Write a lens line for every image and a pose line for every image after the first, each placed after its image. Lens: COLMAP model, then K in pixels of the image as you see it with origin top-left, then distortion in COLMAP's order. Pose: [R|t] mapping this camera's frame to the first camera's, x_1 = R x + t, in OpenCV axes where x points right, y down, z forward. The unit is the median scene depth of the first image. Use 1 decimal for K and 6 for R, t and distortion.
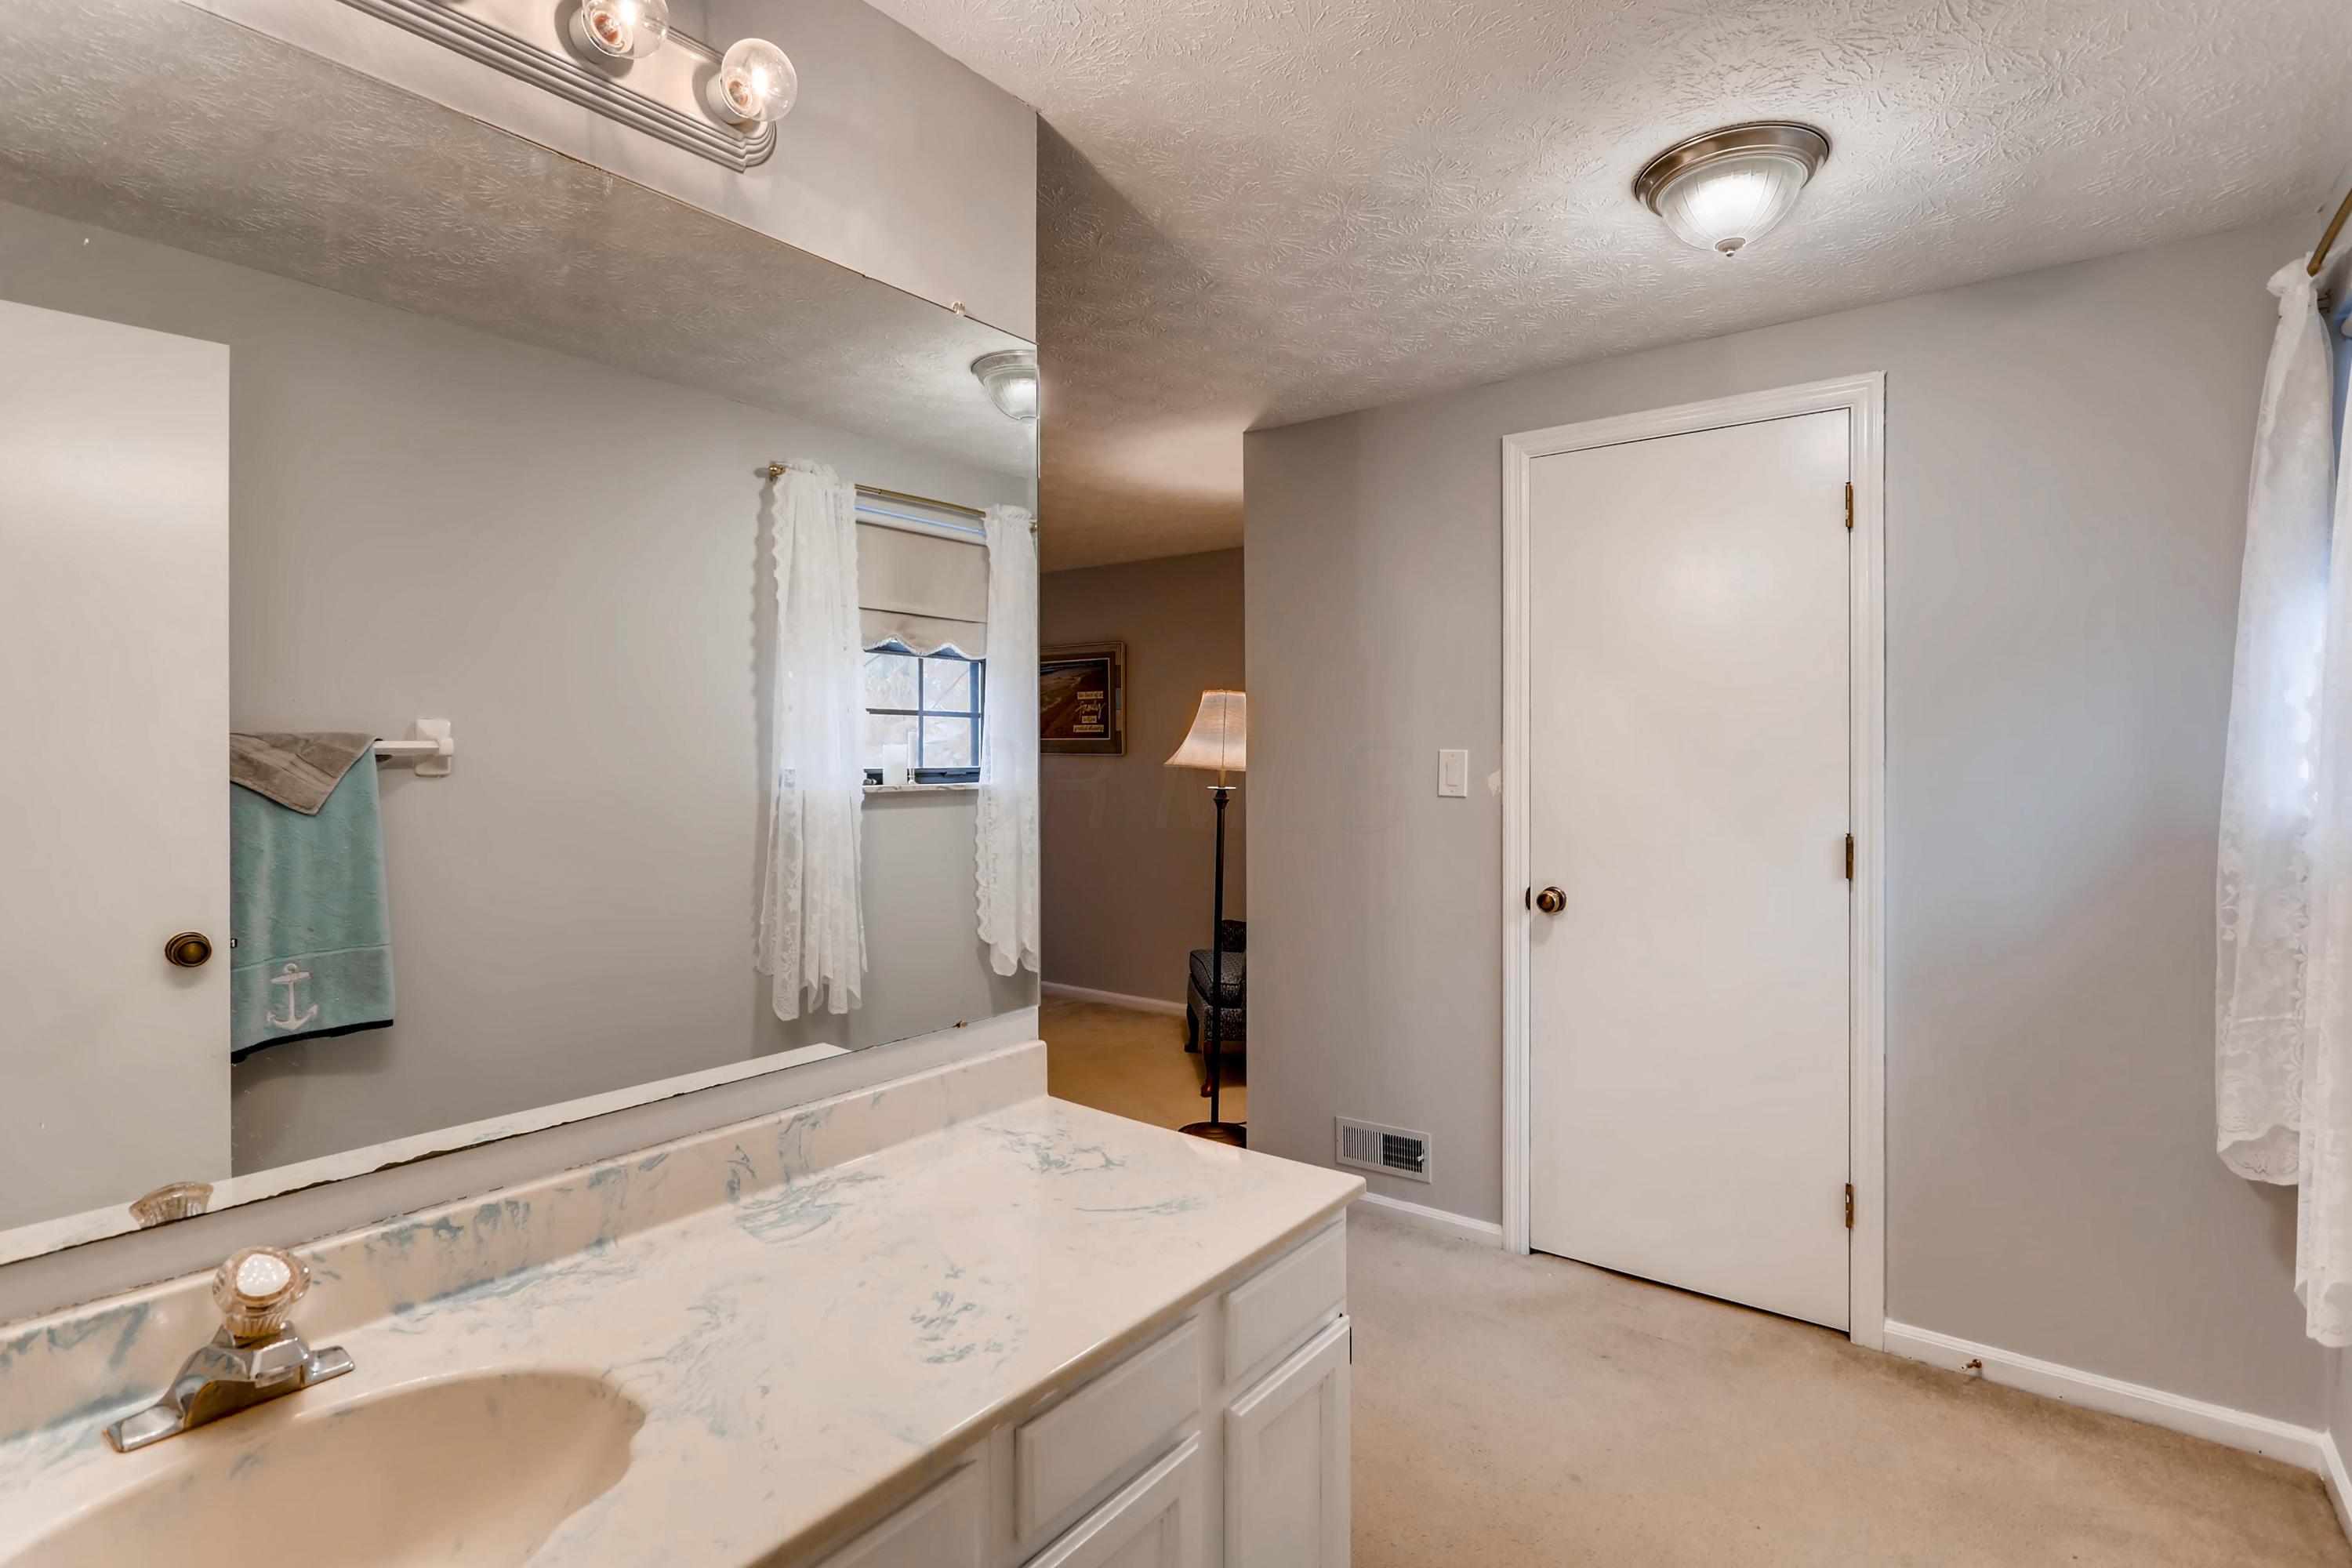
lens RADIAL K [[1143.3, 0, 1145.7], [0, 1143.3, 751.9], [0, 0, 1]] dist [-0.007772, 0.003868]
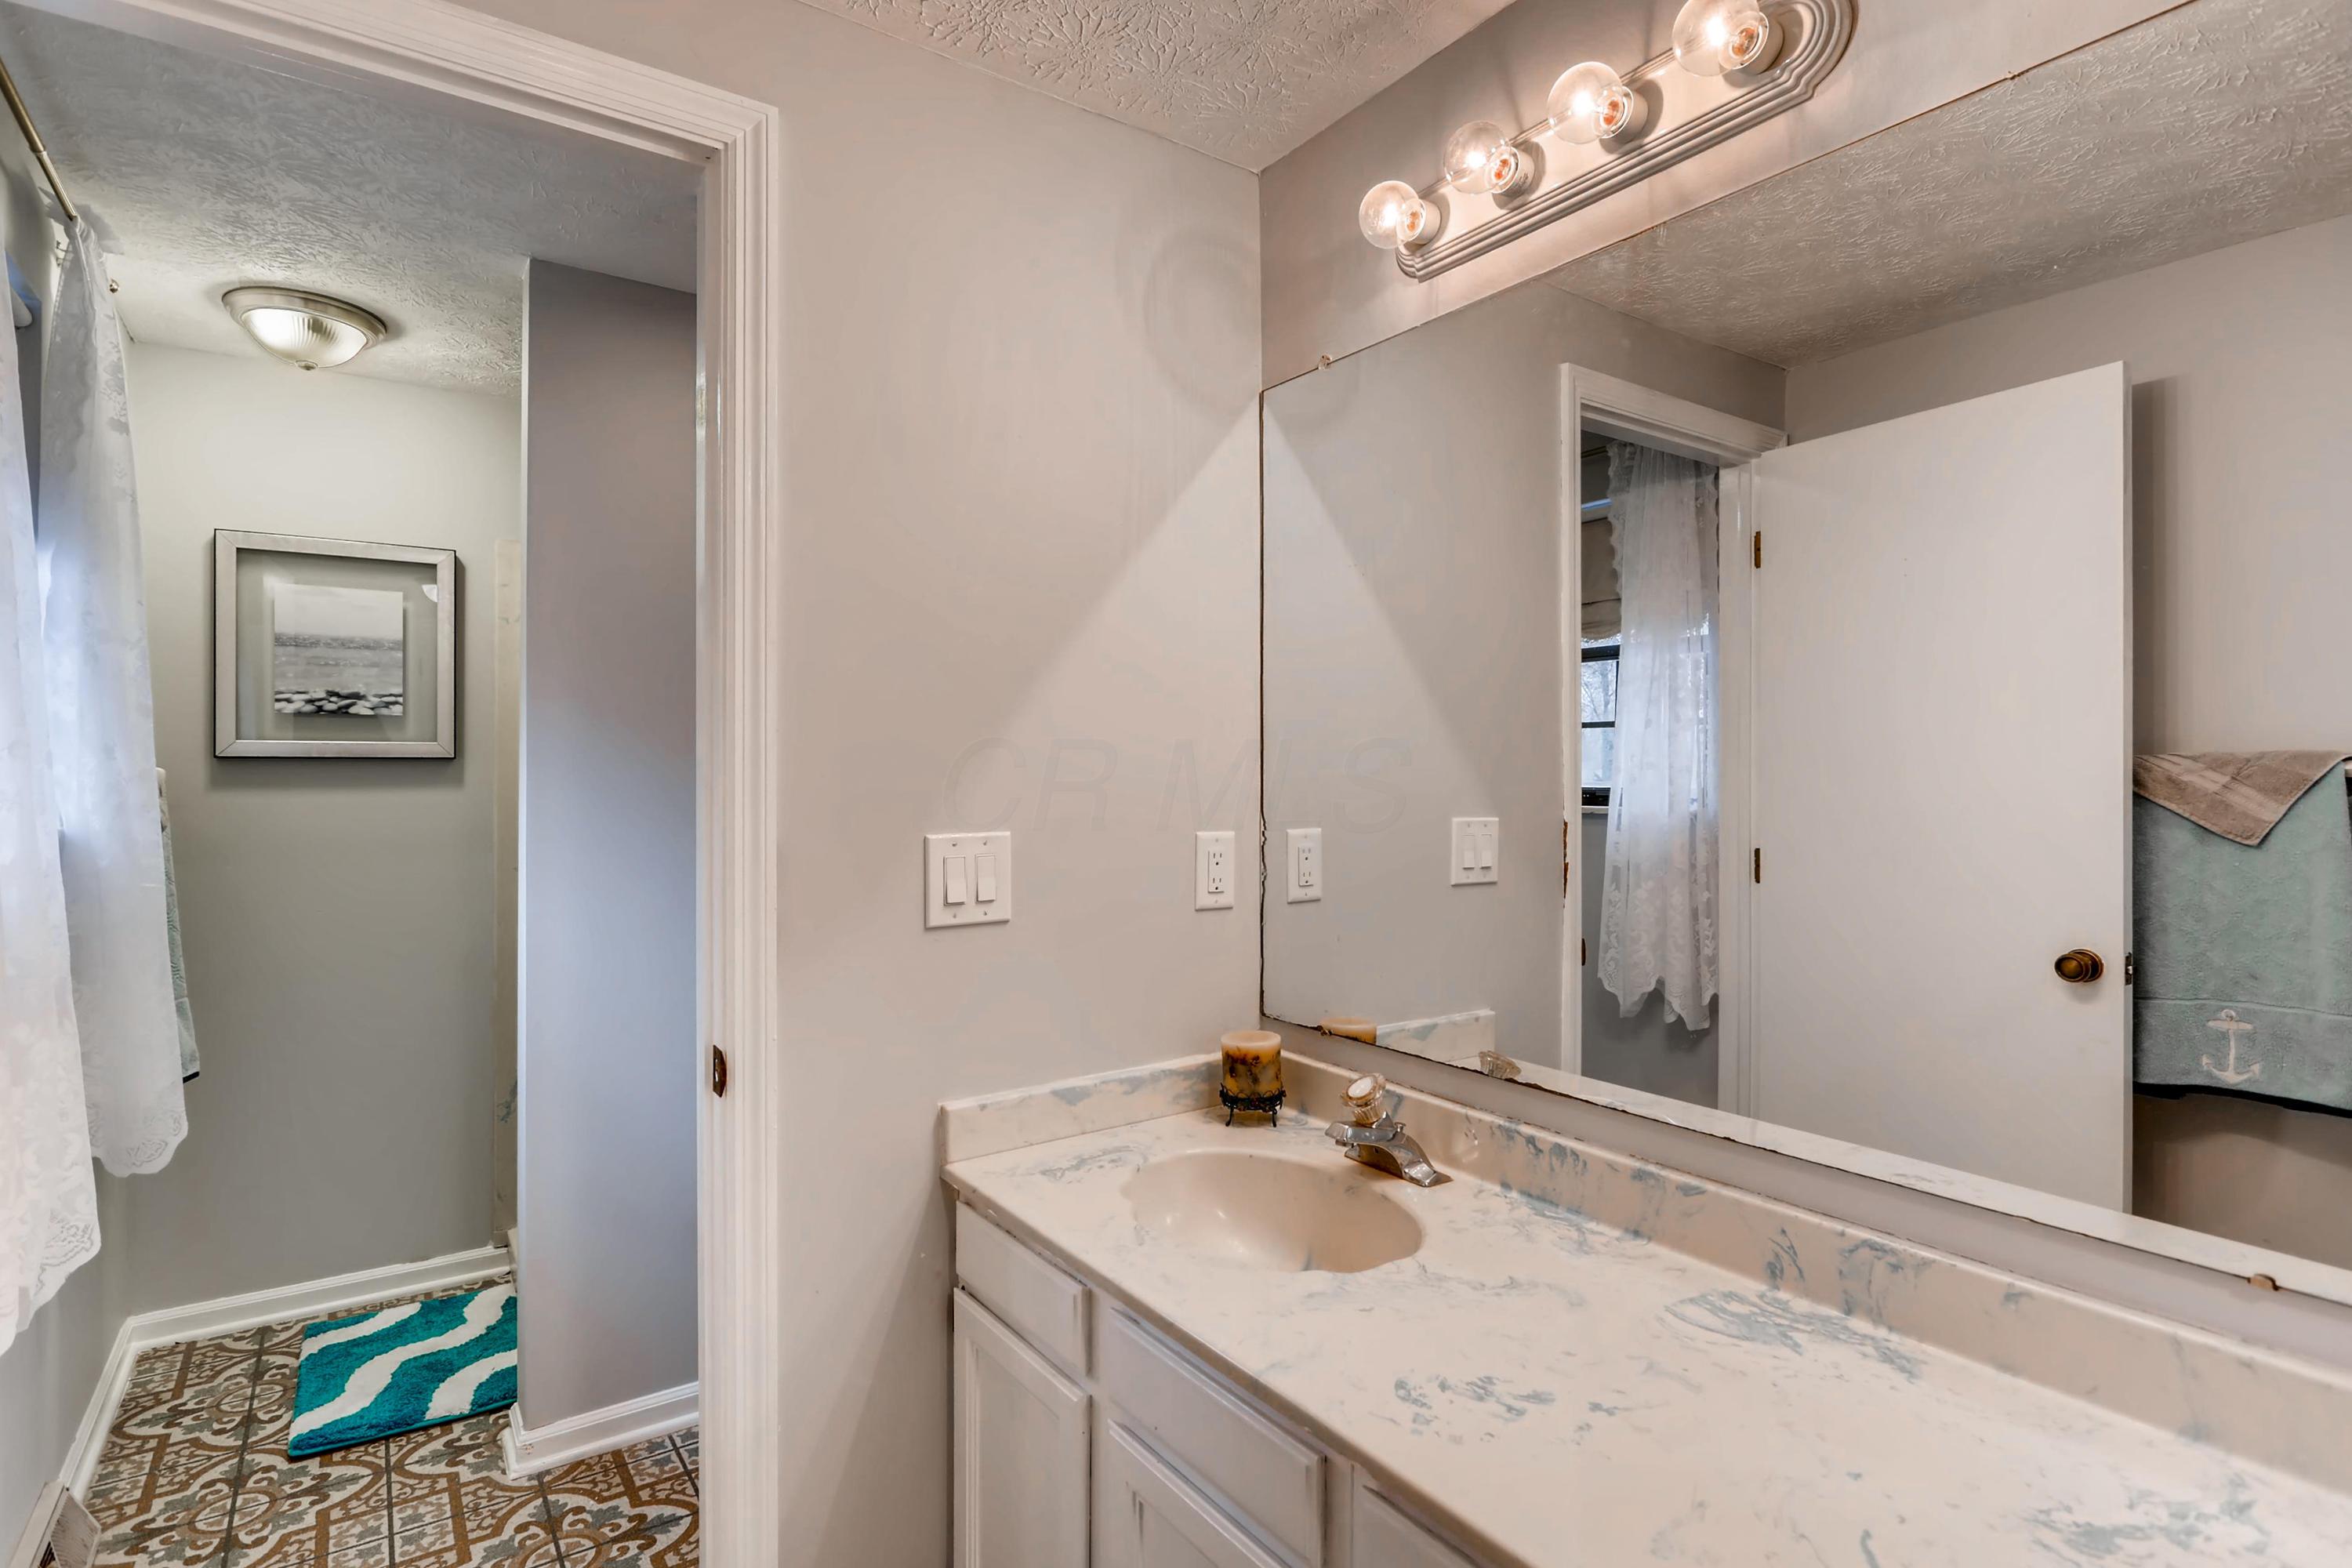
lens RADIAL K [[1143.3, 0, 1172.2], [0, 1143.3, 775.5], [0, 0, 1]] dist [-0.007772, 0.003868]
pose [[-0.287295, 0.003254, -0.957837, 0.650162], [0.003261, 0.999992, 0.002419, -0.006303], [0.957837, -0.002429, -0.287303, 0.853183]]
